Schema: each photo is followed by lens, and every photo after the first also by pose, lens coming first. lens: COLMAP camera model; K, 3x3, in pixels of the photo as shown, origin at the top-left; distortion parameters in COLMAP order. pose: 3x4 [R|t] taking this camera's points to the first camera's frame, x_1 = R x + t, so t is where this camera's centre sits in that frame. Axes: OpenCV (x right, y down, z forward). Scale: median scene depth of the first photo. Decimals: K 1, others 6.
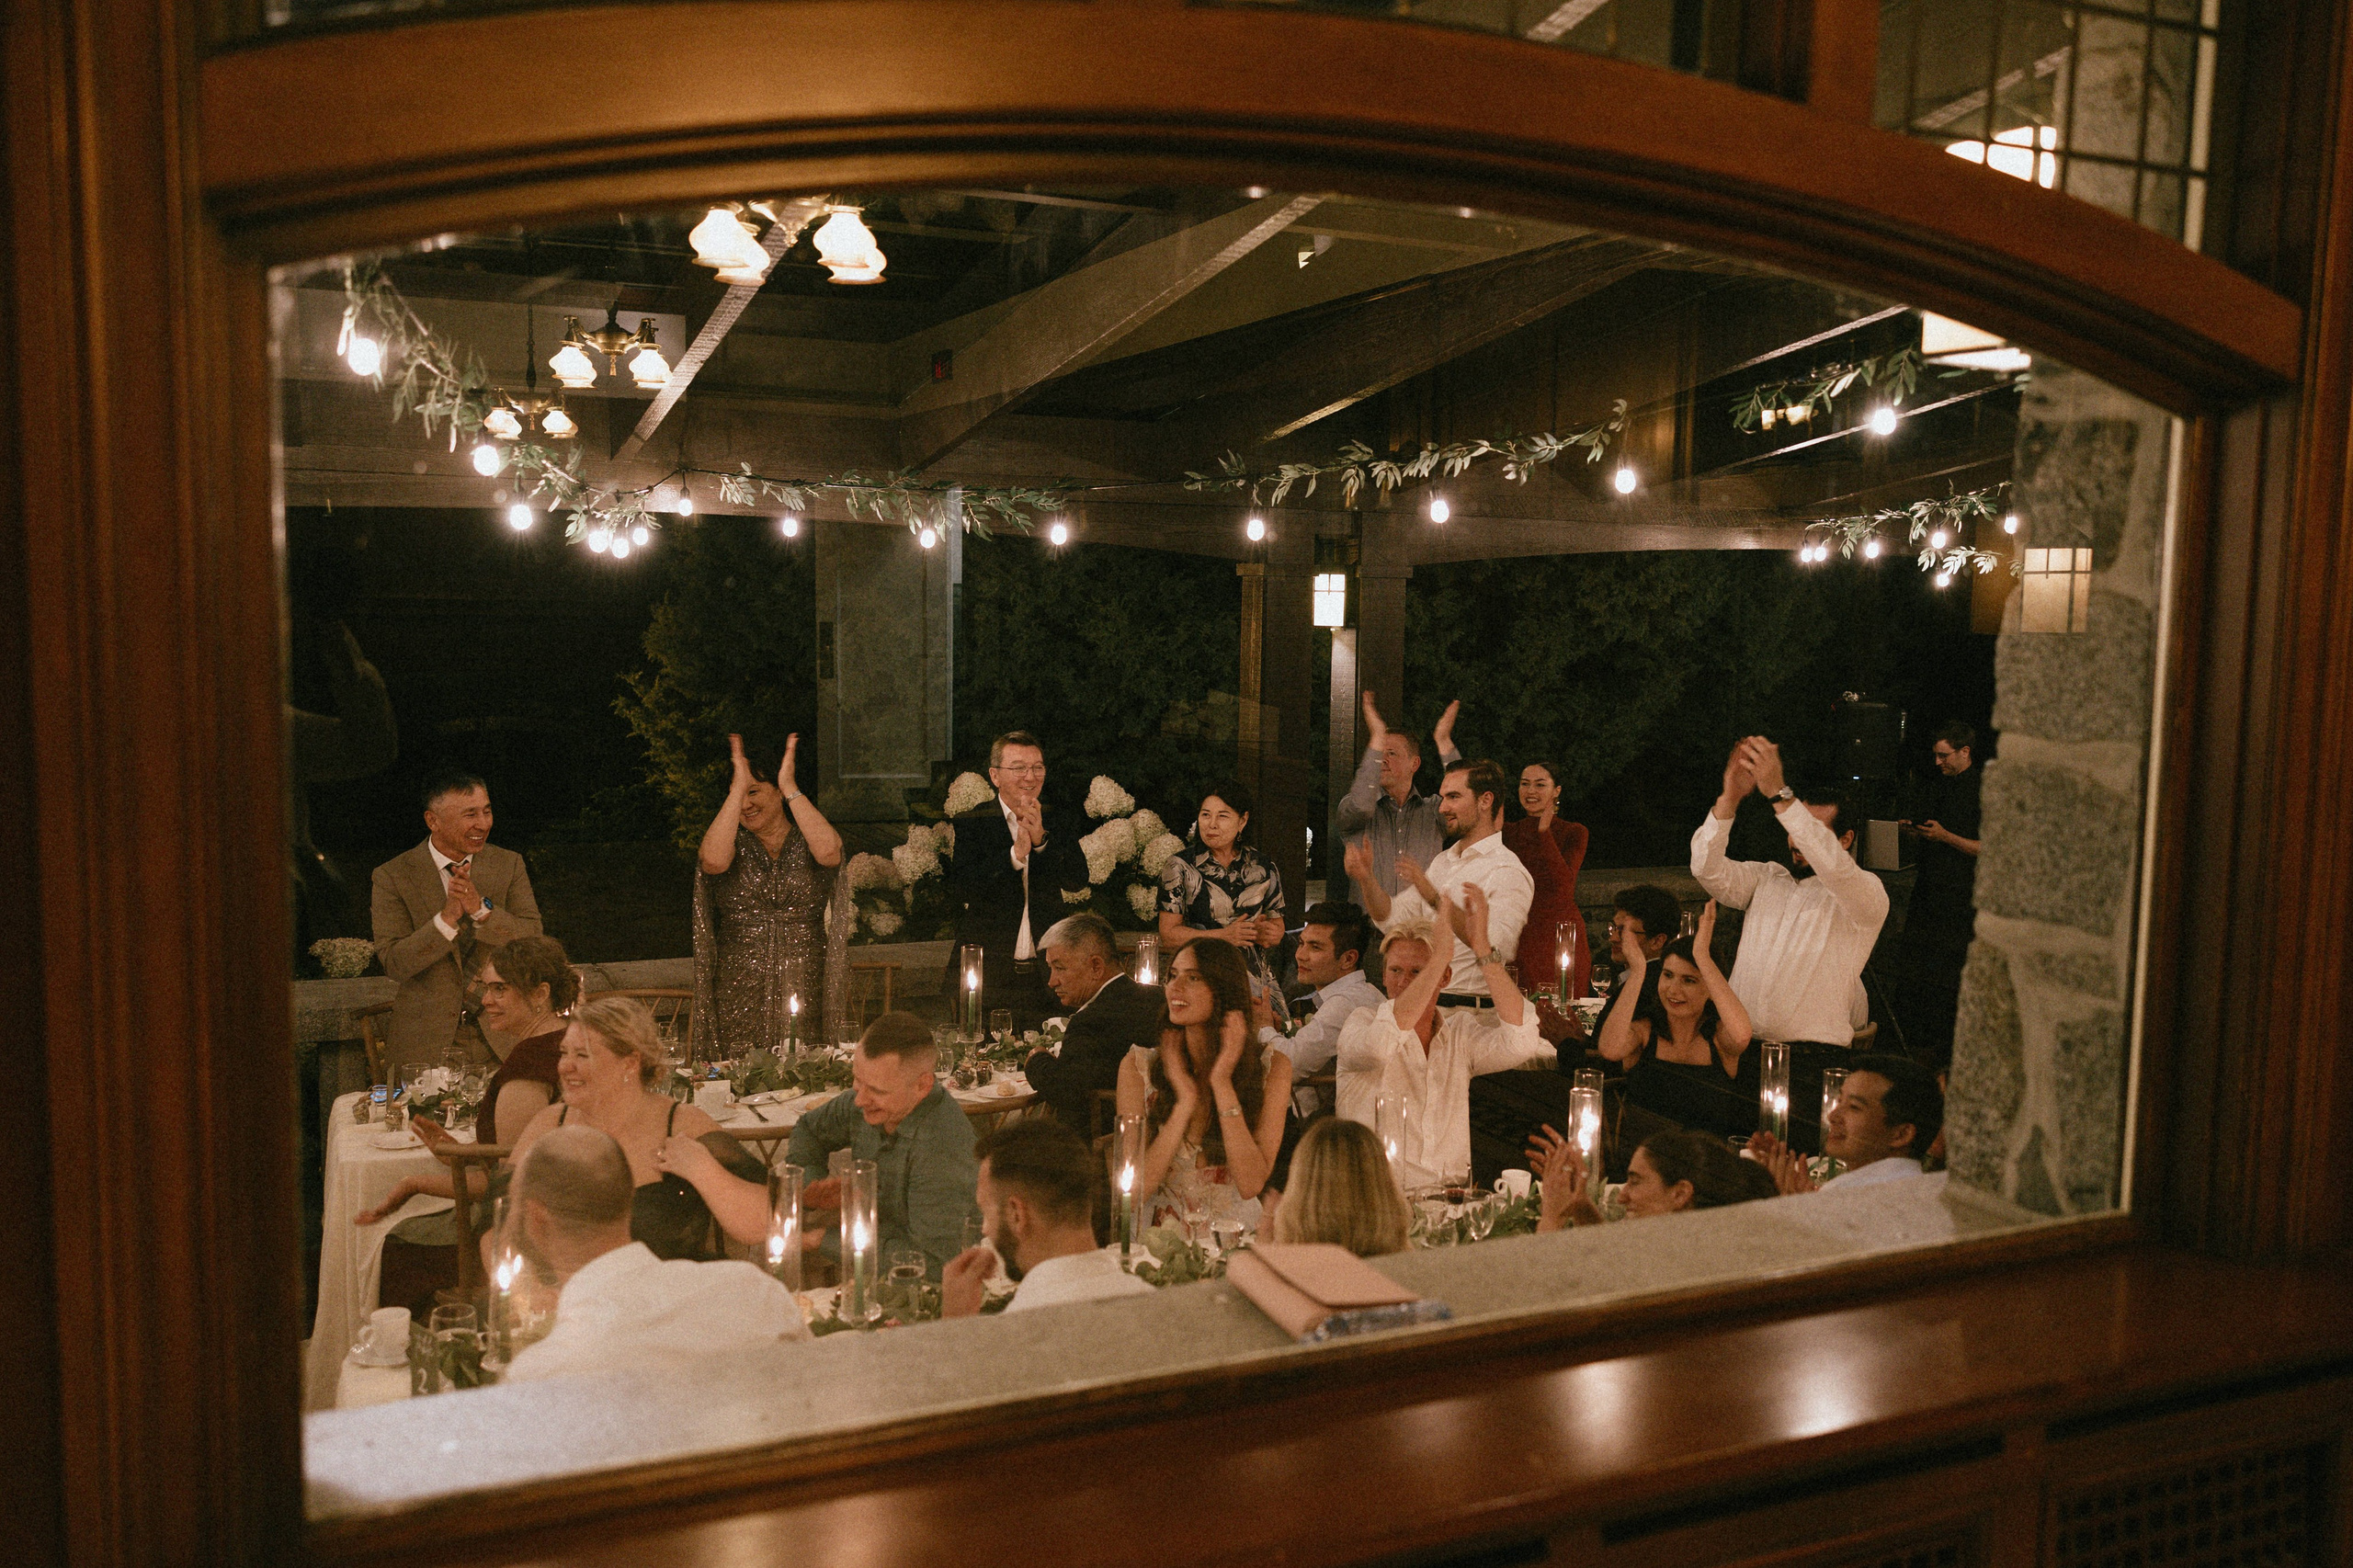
lens RADIAL K [[2004.9, 0, 1176.5], [0, 2004.9, 784.0], [0, 0, 1]] dist [0.008025, -0.002818]
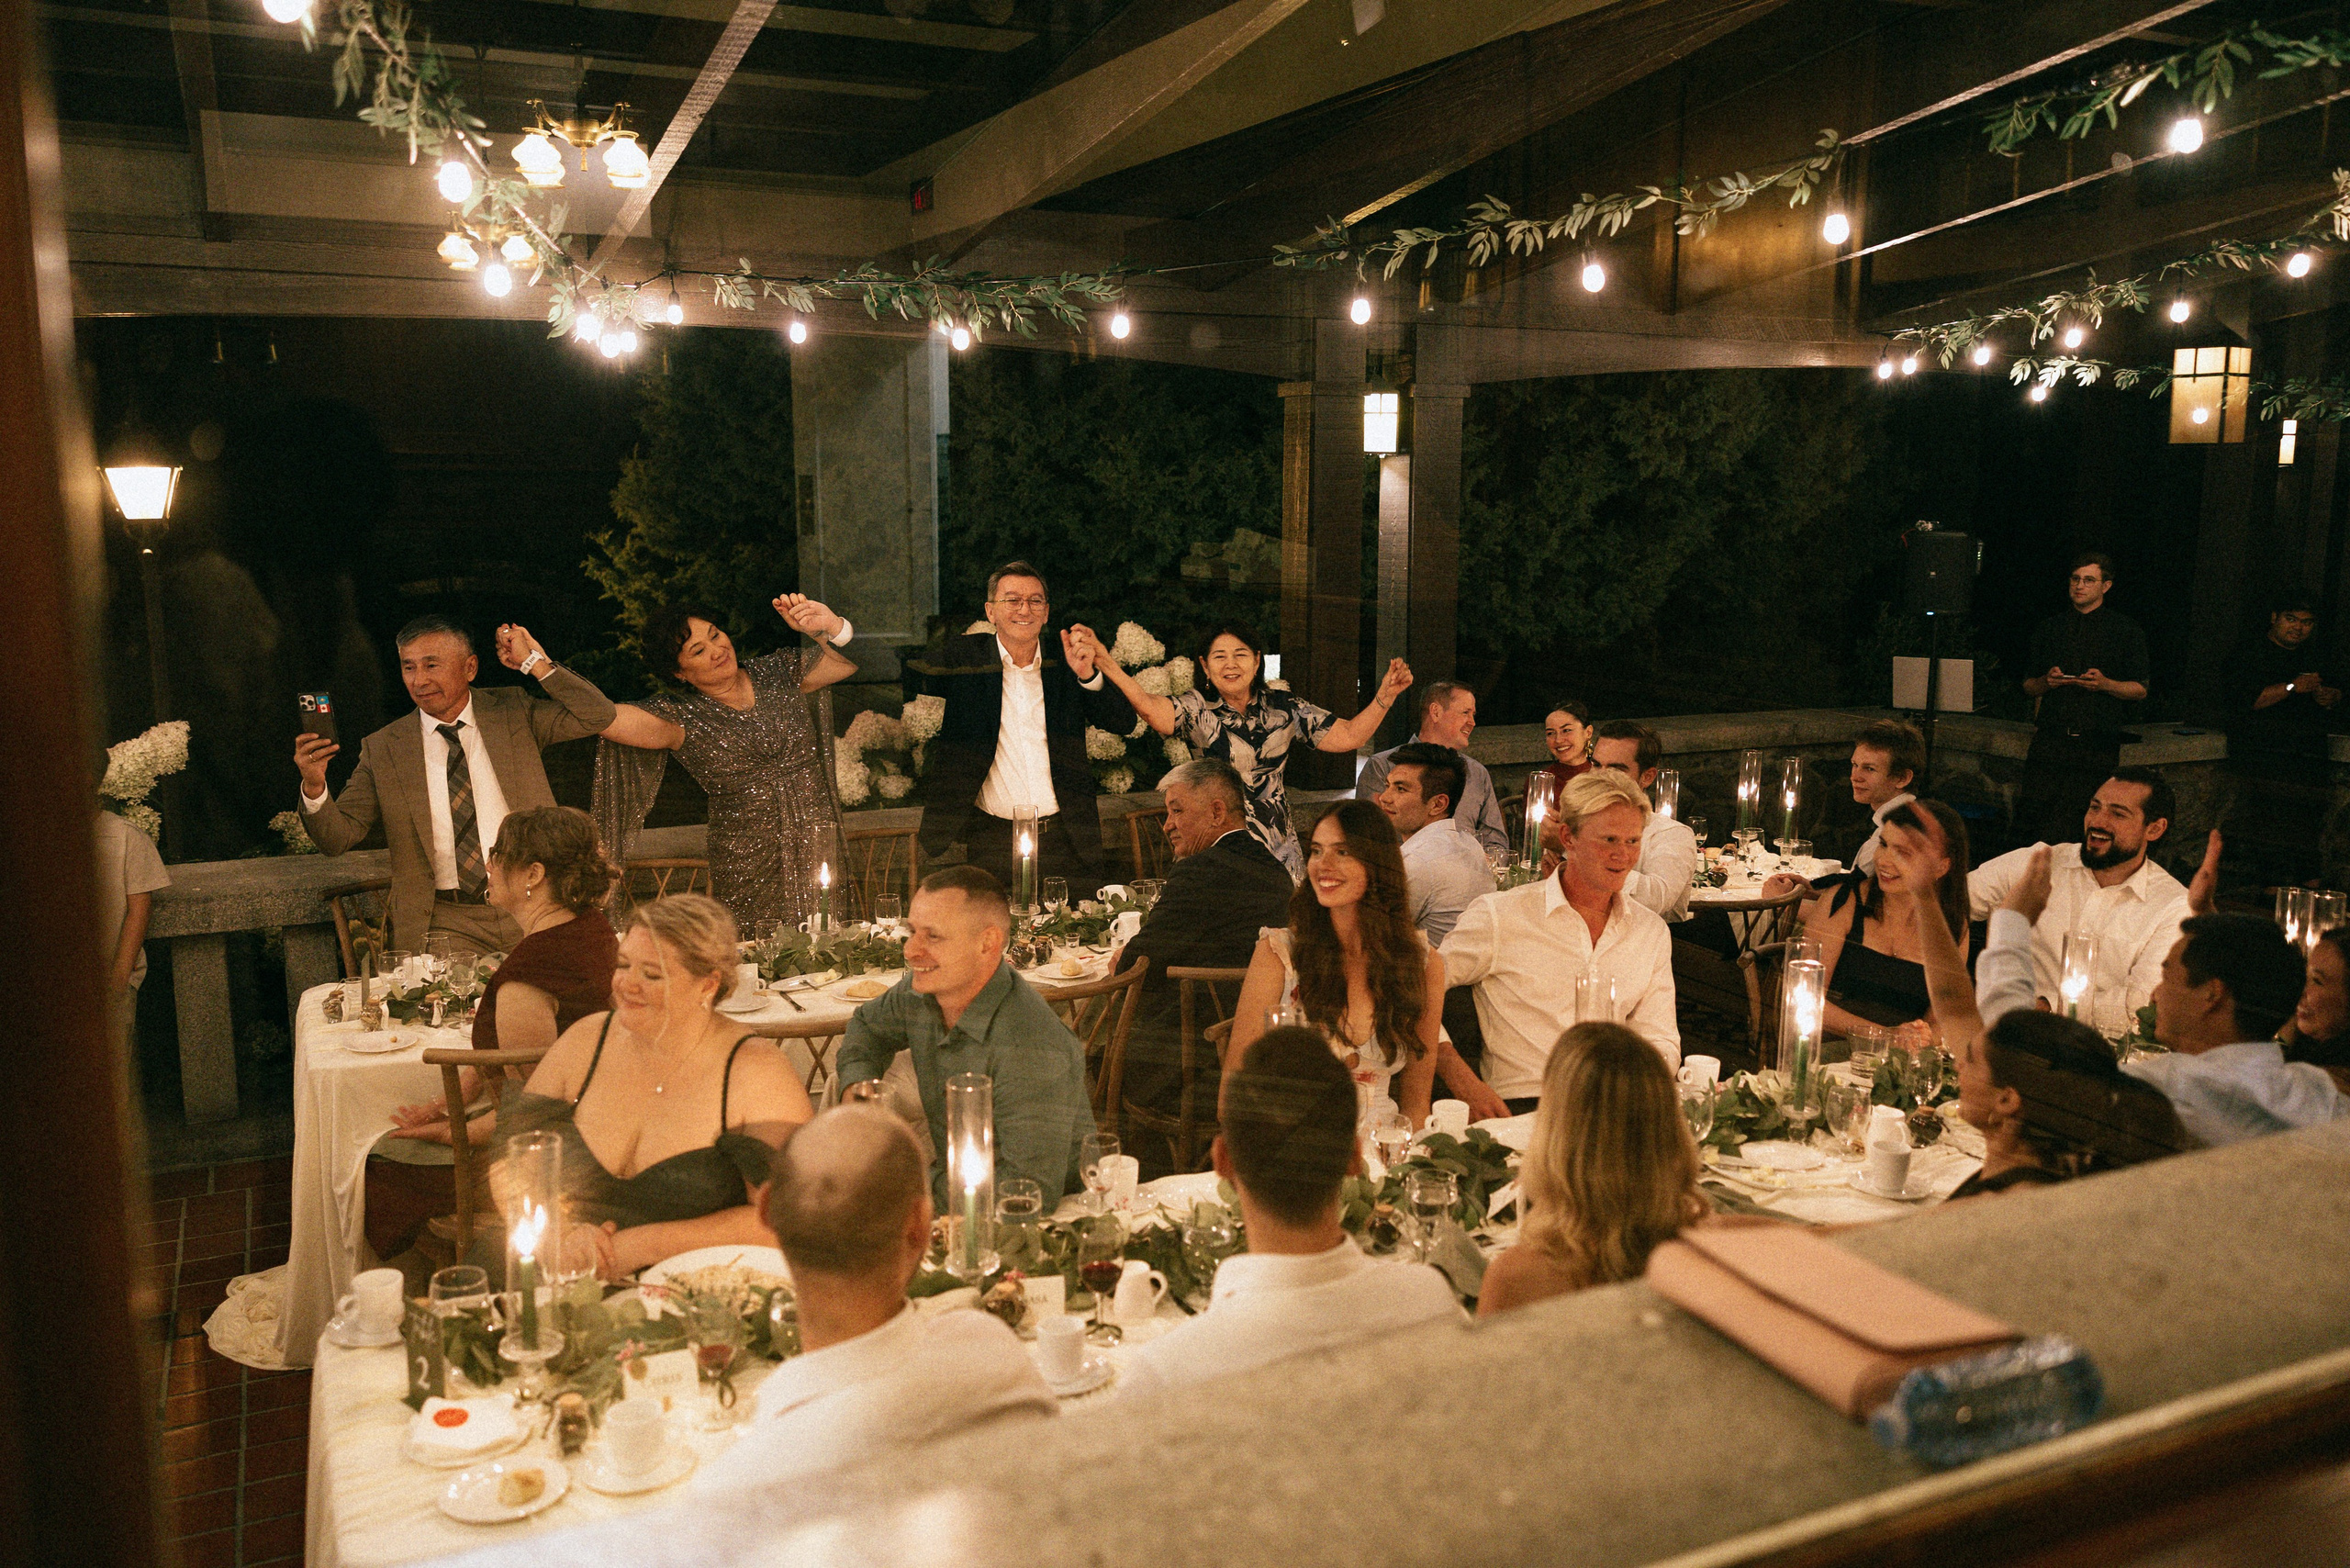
lens RADIAL K [[2002.5, 0, 1175.0], [0, 2002.5, 784.0], [0, 0, 1]] dist [0.008025, -0.002818]
pose [[0.999770, -0.016504, 0.013669, -0.048369], [0.015532, 0.997537, 0.068407, 0.012335], [-0.014765, -0.068179, 0.997564, 0.125622]]
